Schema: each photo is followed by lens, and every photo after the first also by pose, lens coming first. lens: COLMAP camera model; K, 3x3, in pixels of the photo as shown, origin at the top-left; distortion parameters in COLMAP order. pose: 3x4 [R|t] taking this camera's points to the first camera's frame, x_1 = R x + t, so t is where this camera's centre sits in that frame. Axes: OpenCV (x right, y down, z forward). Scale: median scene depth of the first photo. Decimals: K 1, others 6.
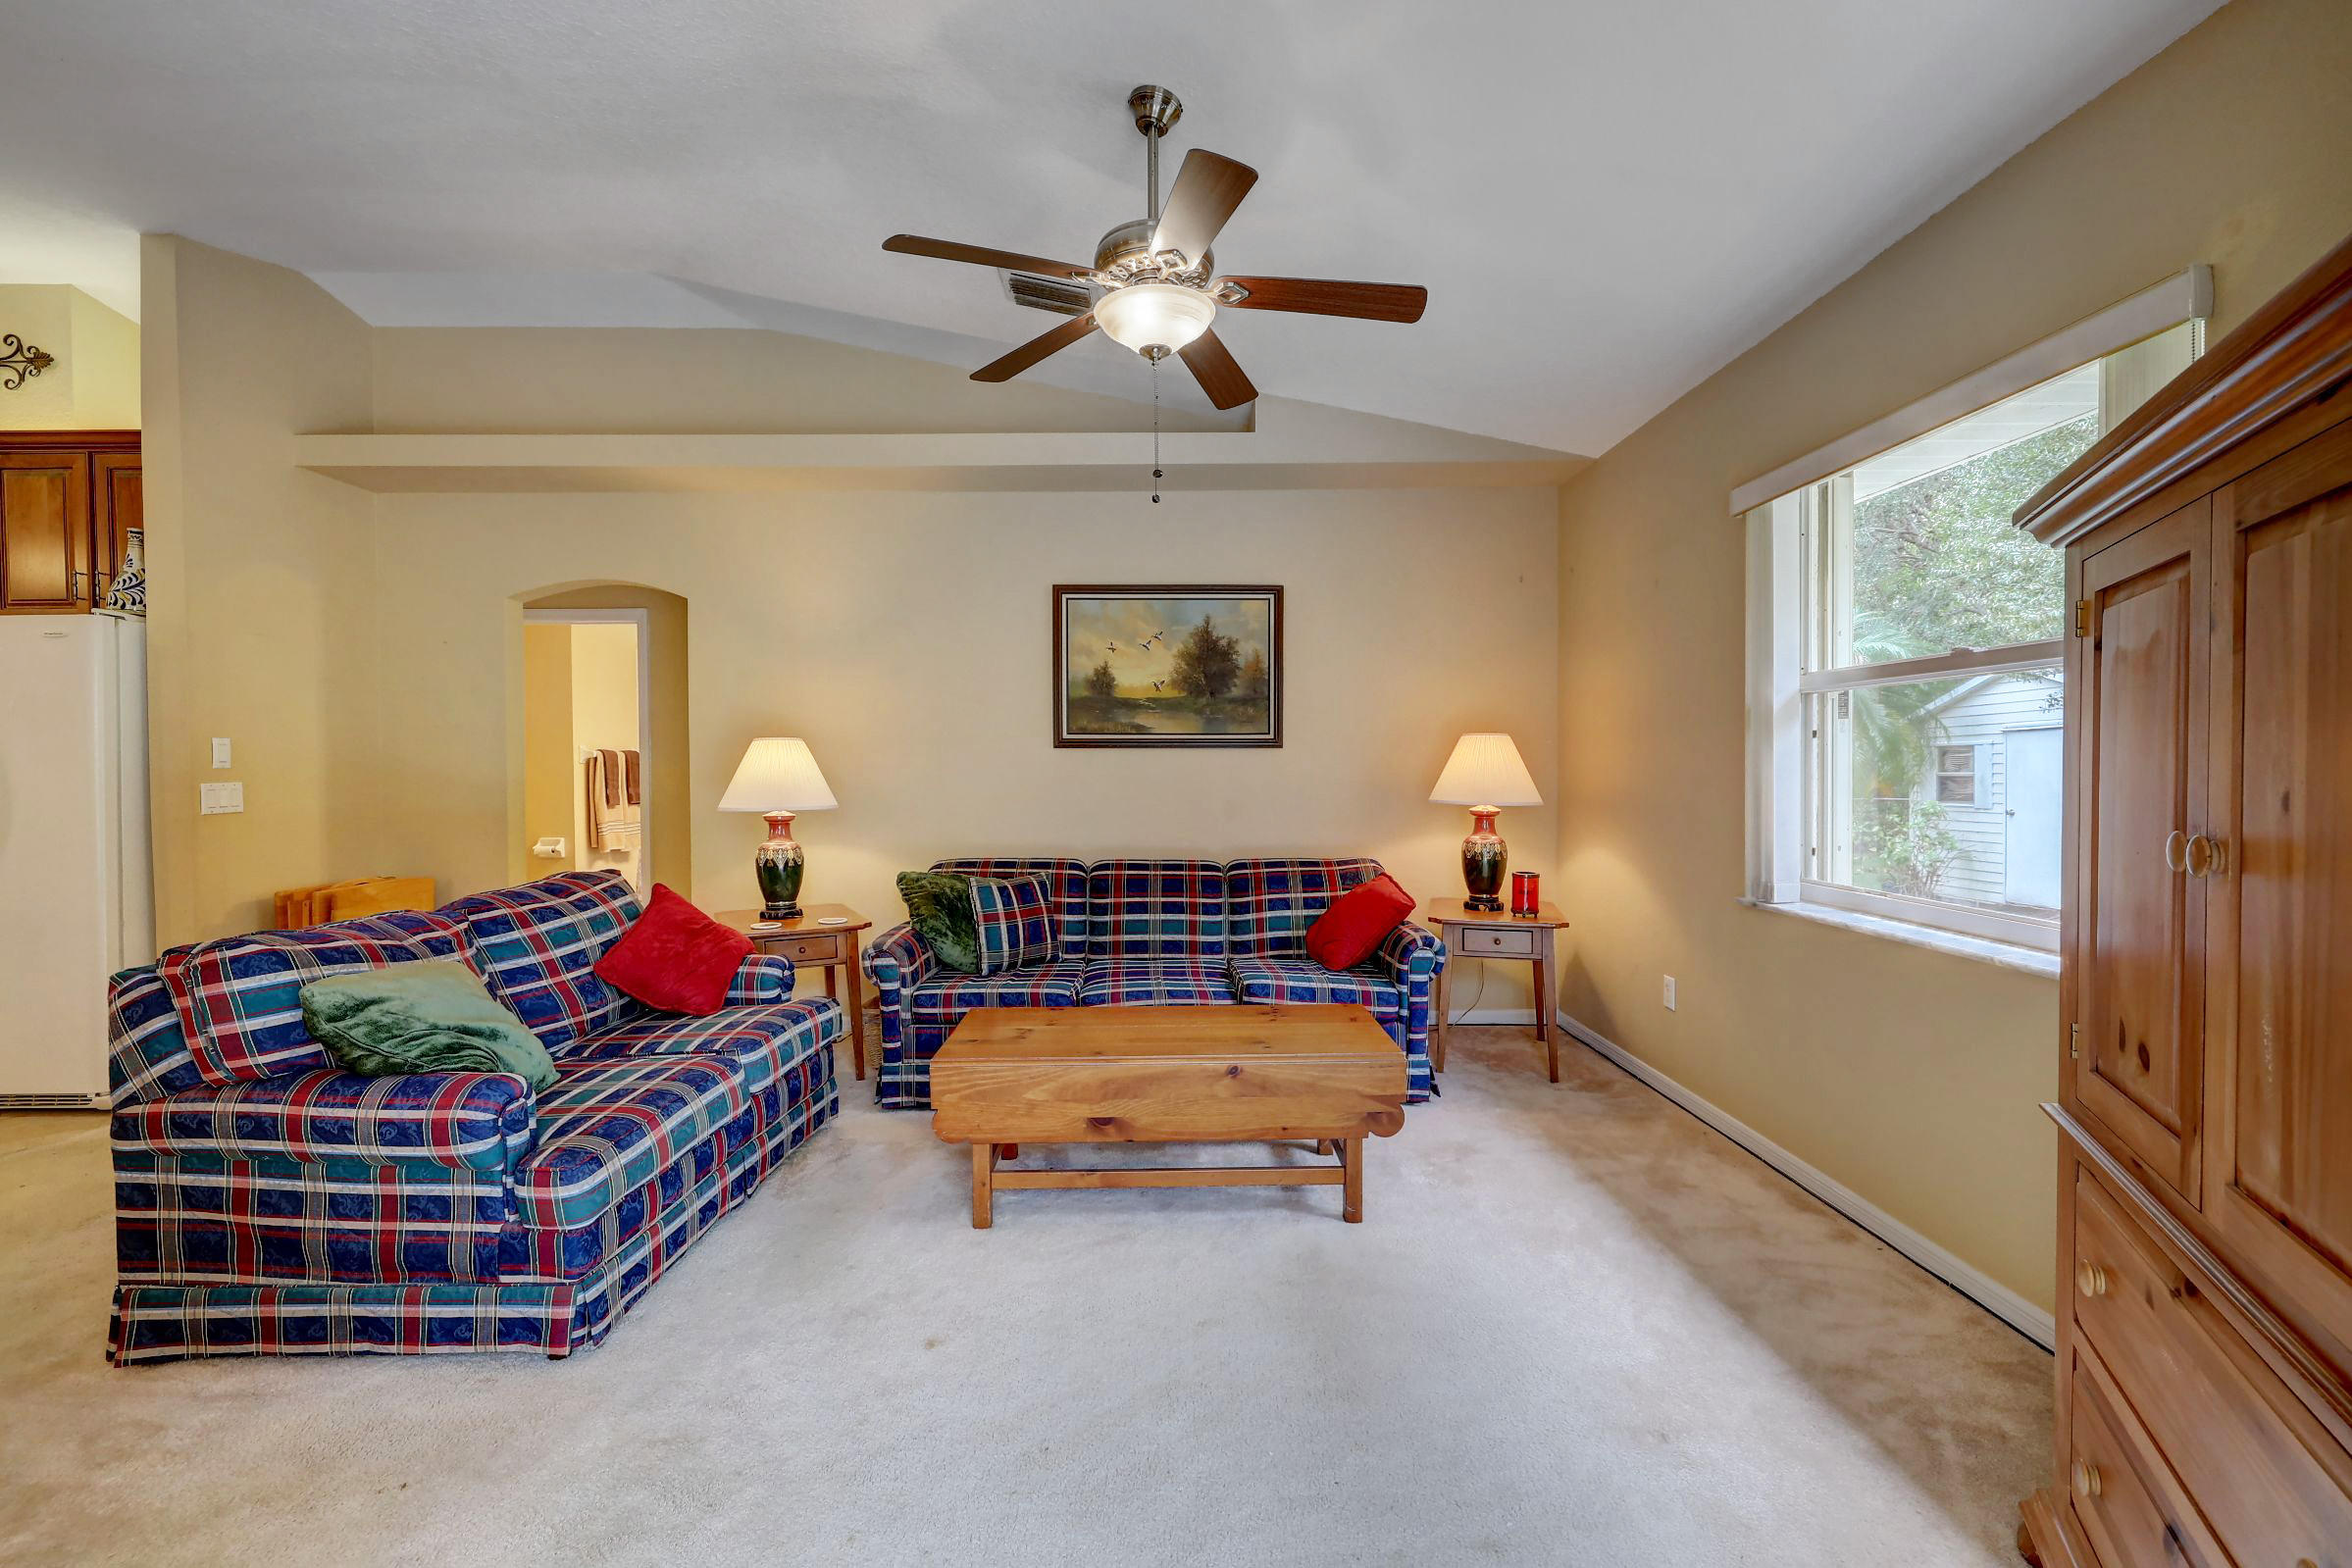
lens RADIAL K [[974.1, 0, 1175.9], [0, 974.1, 778.5], [0, 0, 1]] dist [-0.000137, -0.000875]
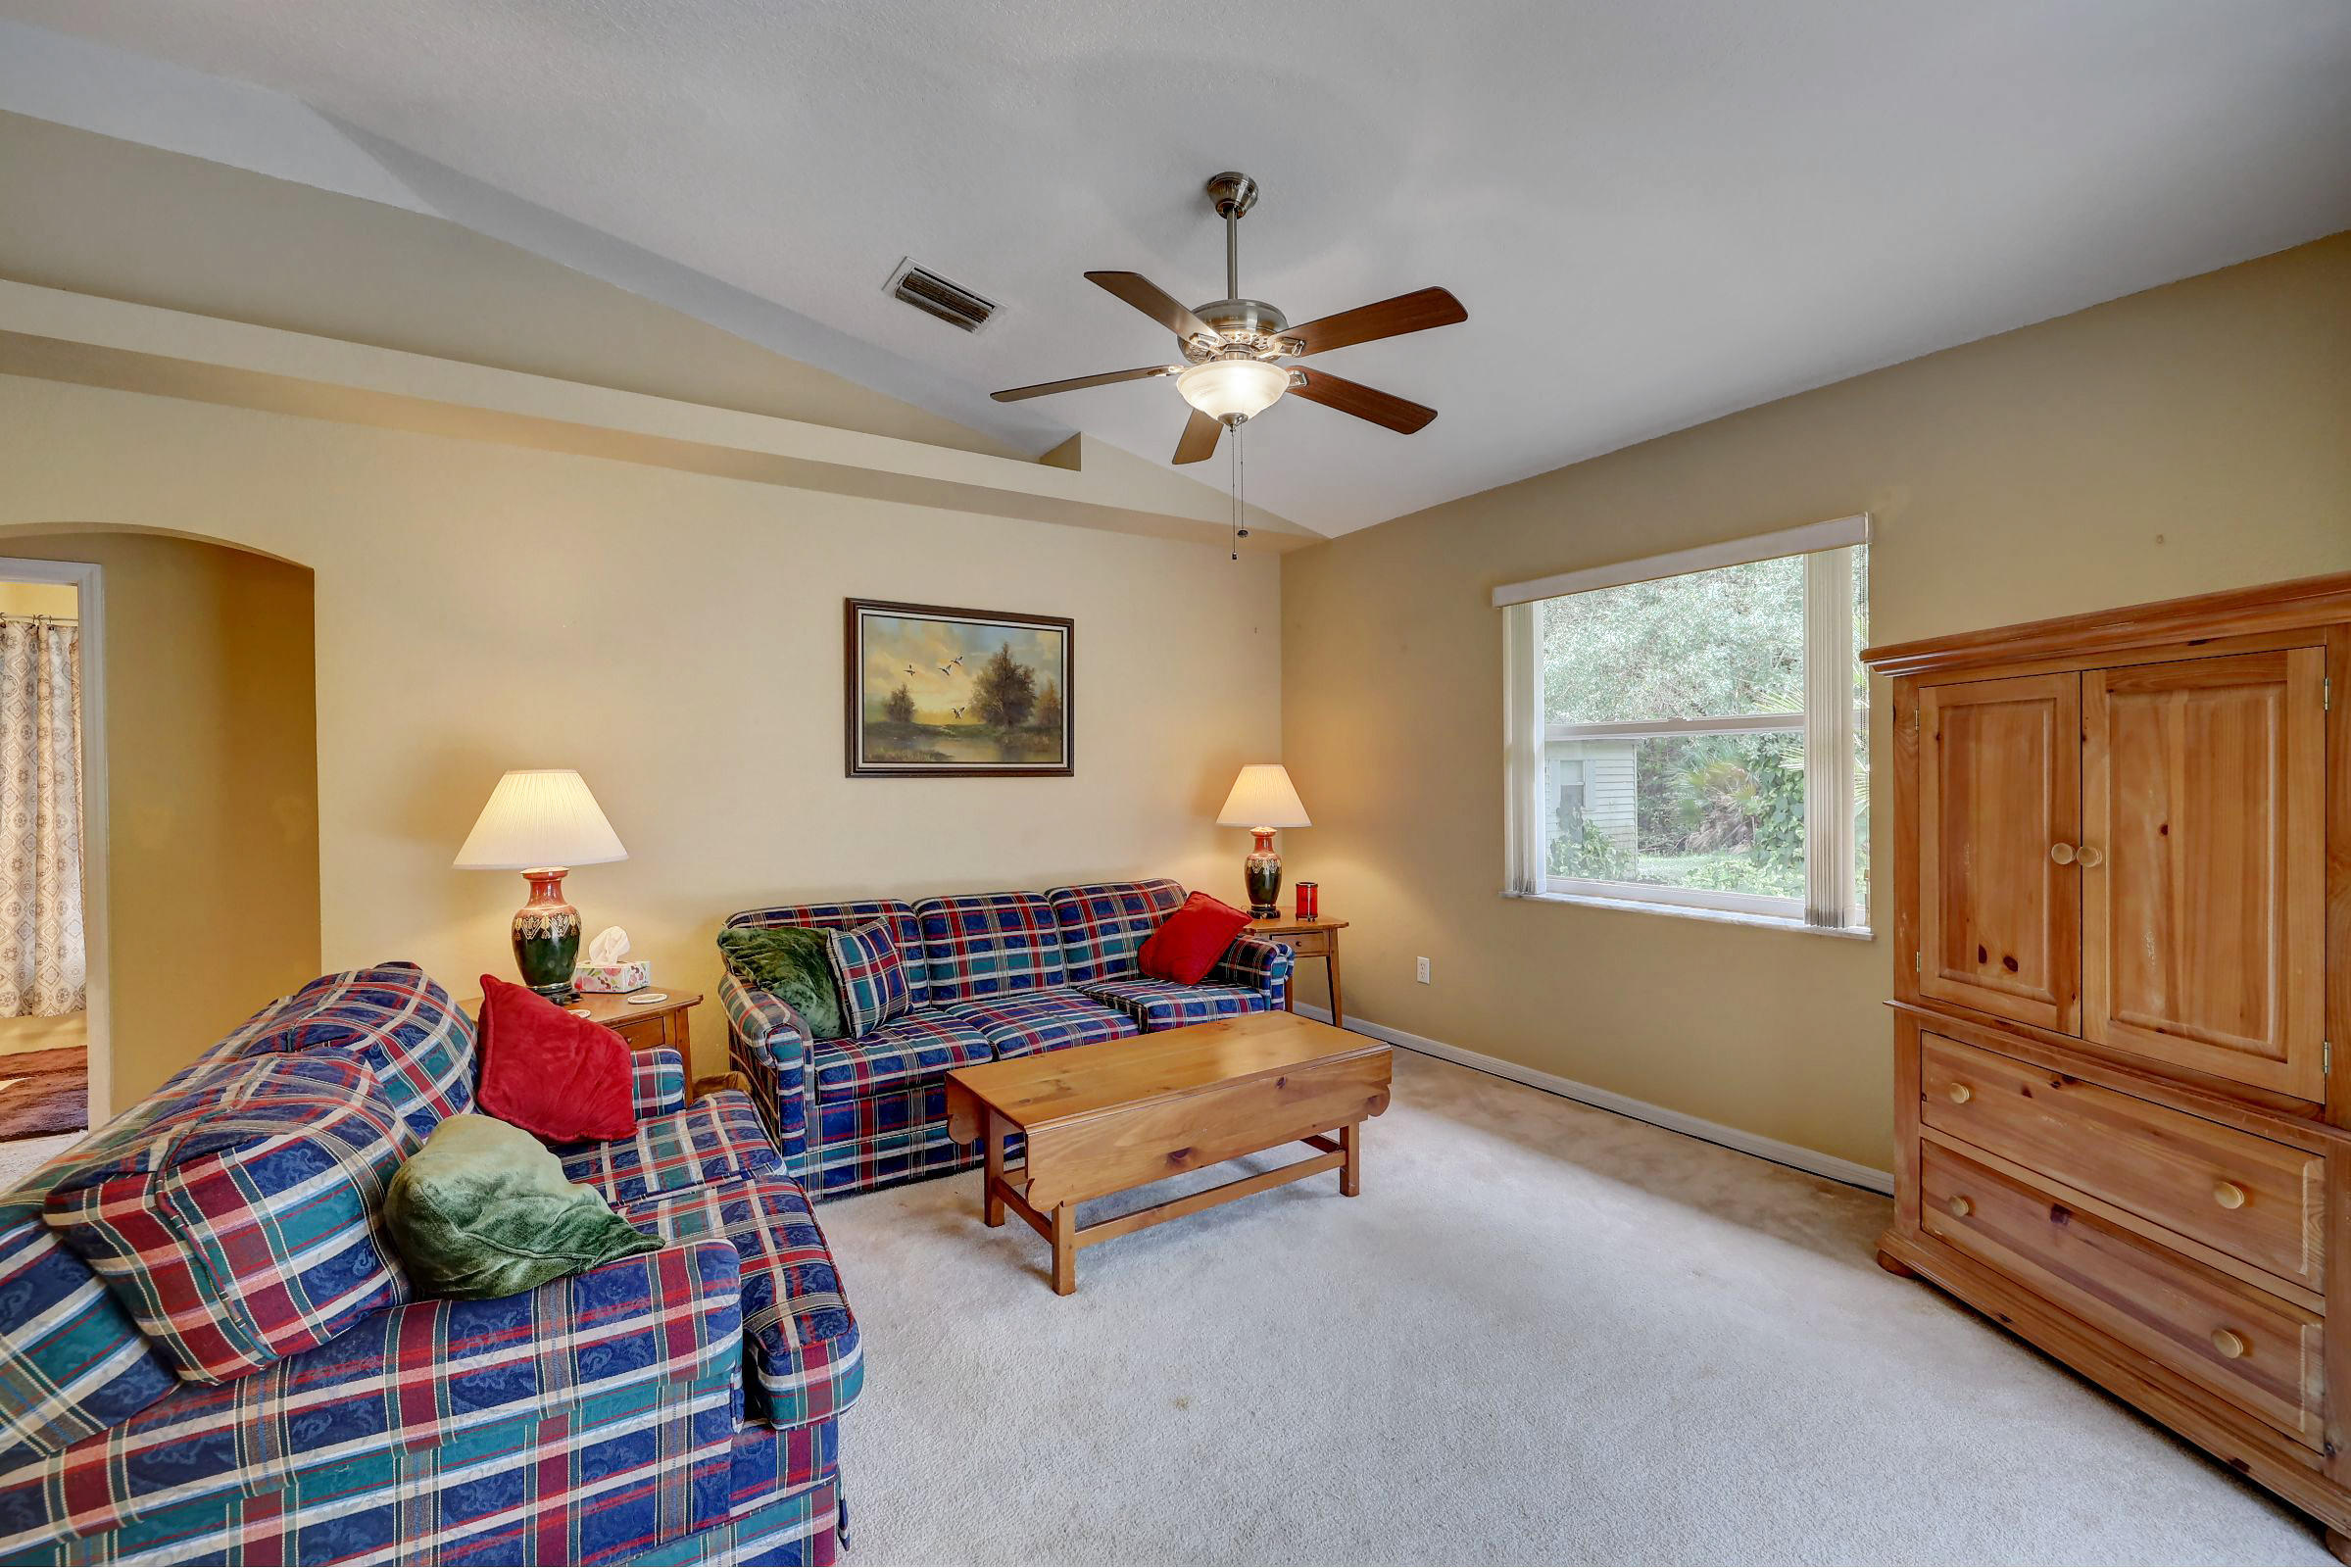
lens RADIAL K [[973.8, 0, 1174.7], [0, 973.8, 781.6], [0, 0, 1]] dist [-0.000137, -0.000875]
pose [[0.842796, -0.008111, 0.538173, -0.457366], [0.013252, 0.999896, -0.005684, -0.024471], [-0.538071, 0.011922, 0.842815, 0.098463]]
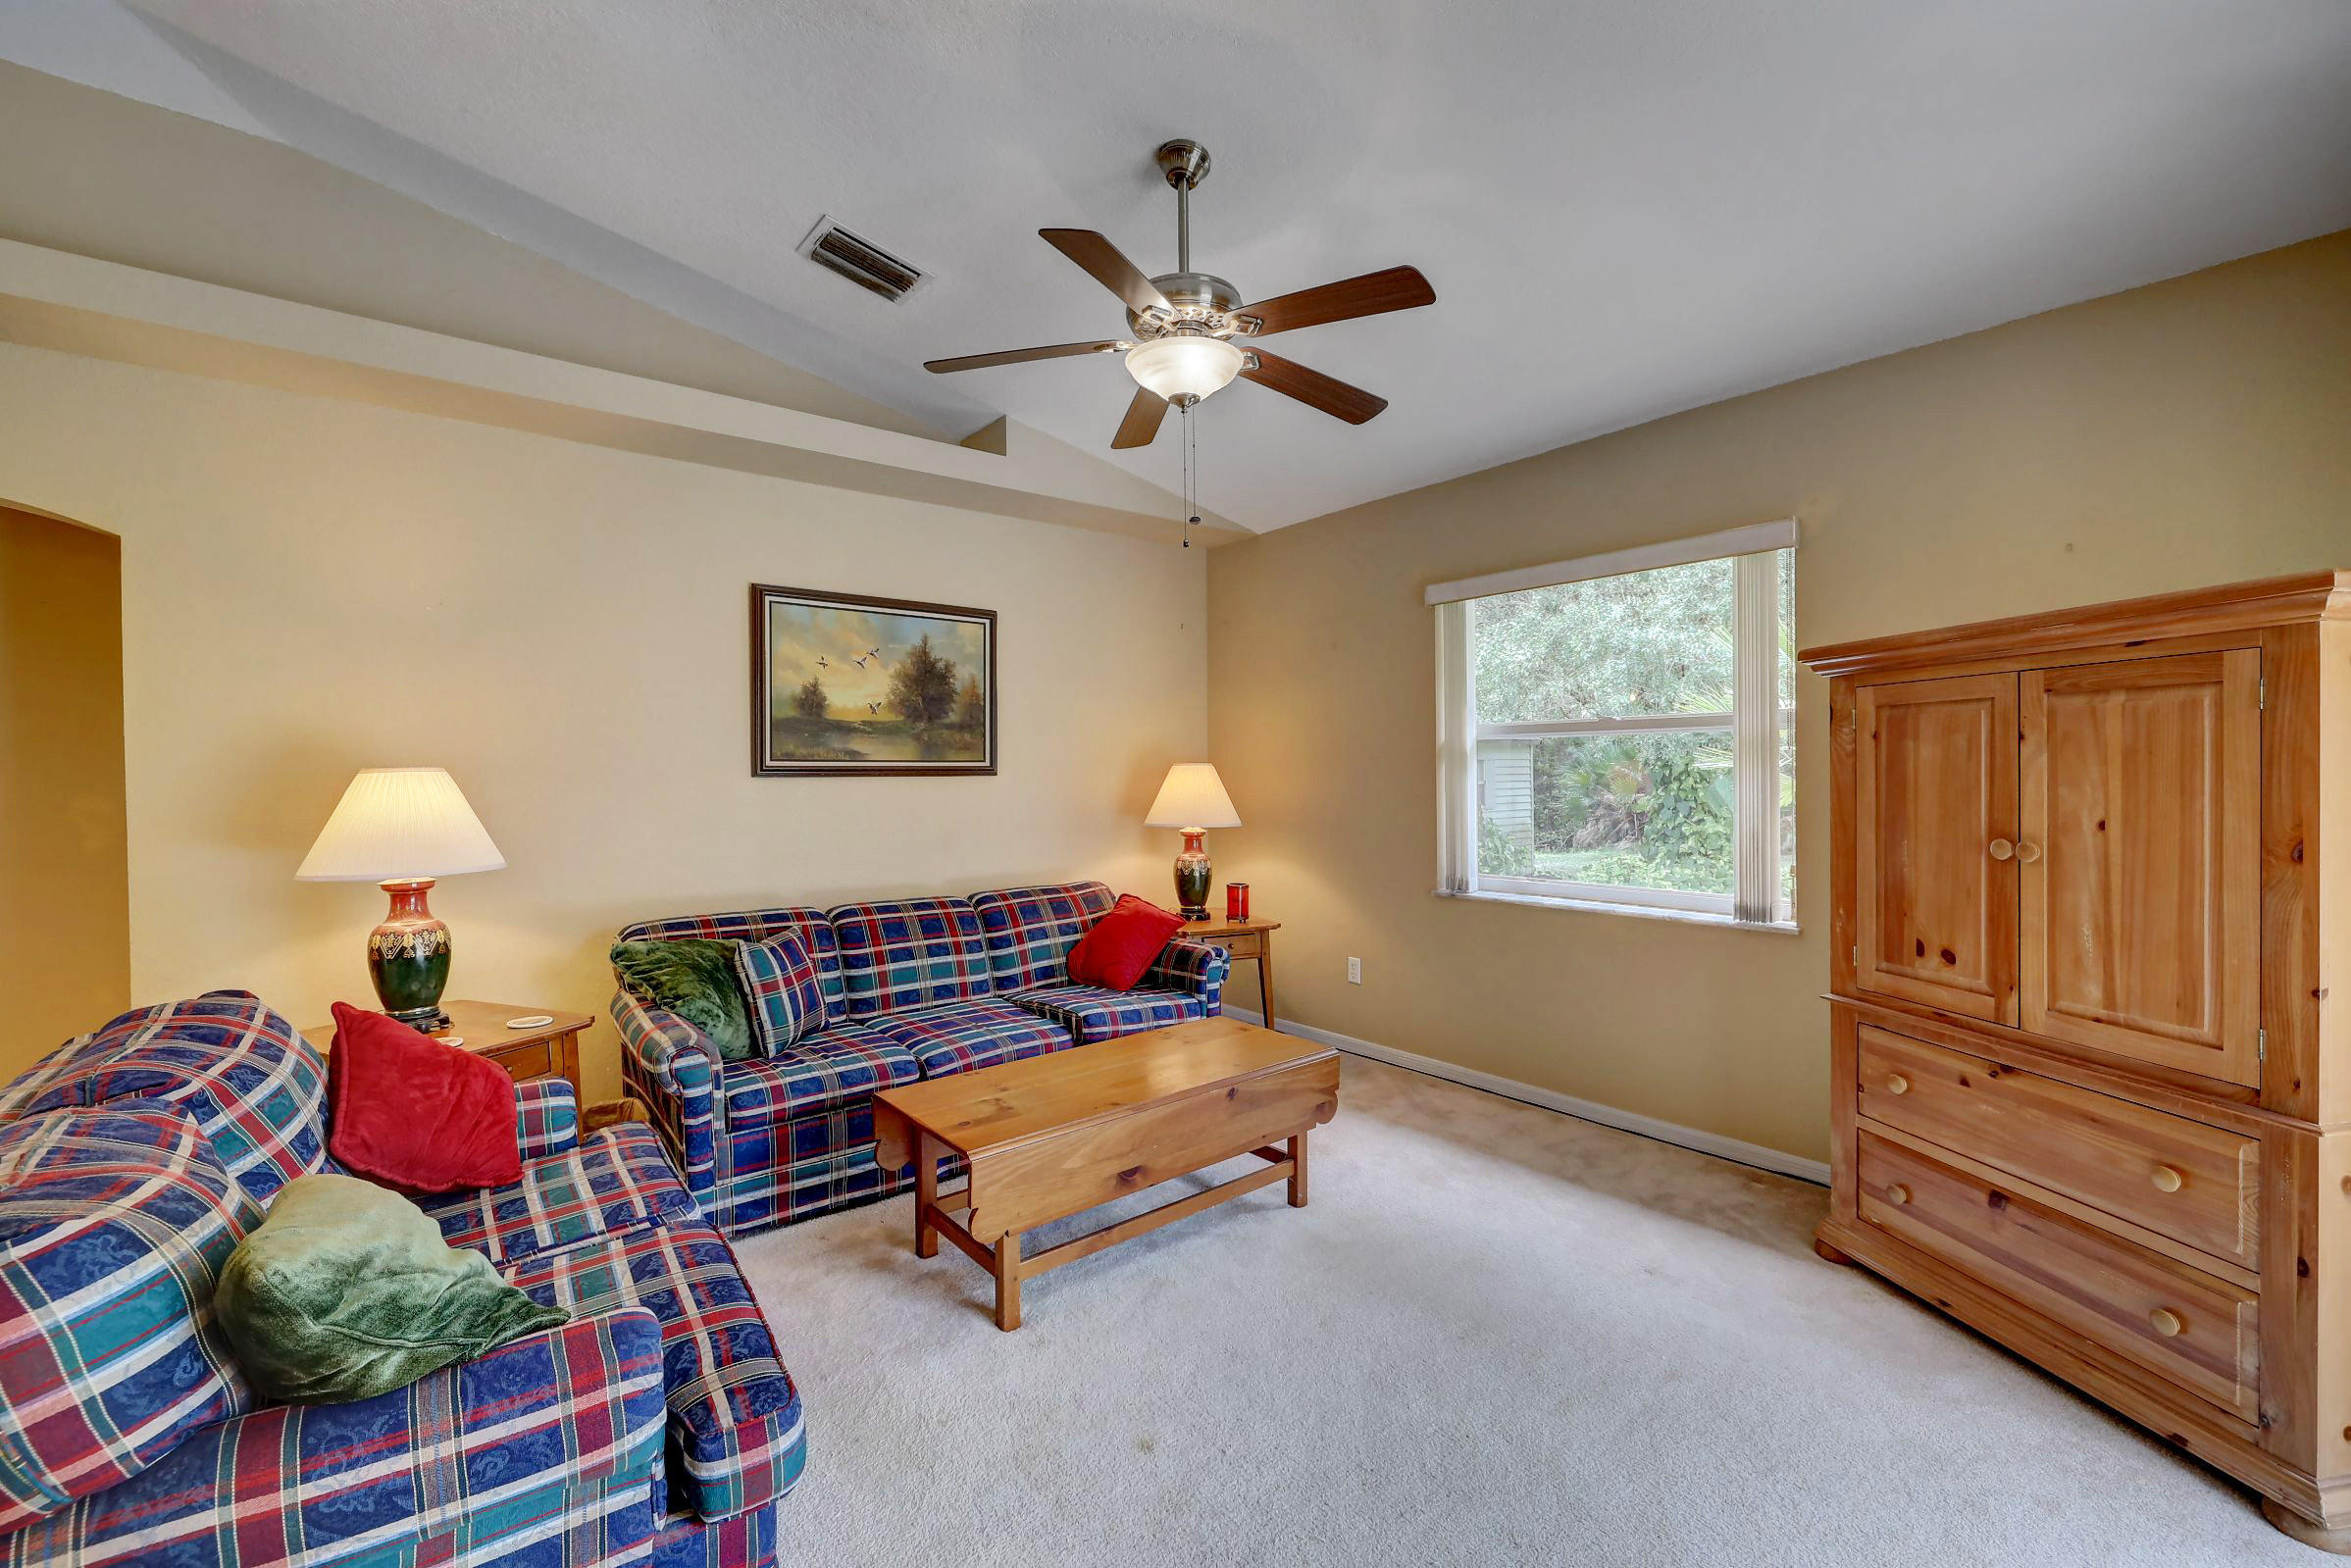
lens RADIAL K [[973.7, 0, 1175.3], [0, 973.7, 782.0], [0, 0, 1]] dist [-0.000137, -0.000875]
pose [[0.784182, -0.009506, 0.620458, -0.464848], [0.014900, 0.999883, -0.003512, -0.024311], [-0.620352, 0.011999, 0.784232, 0.150142]]
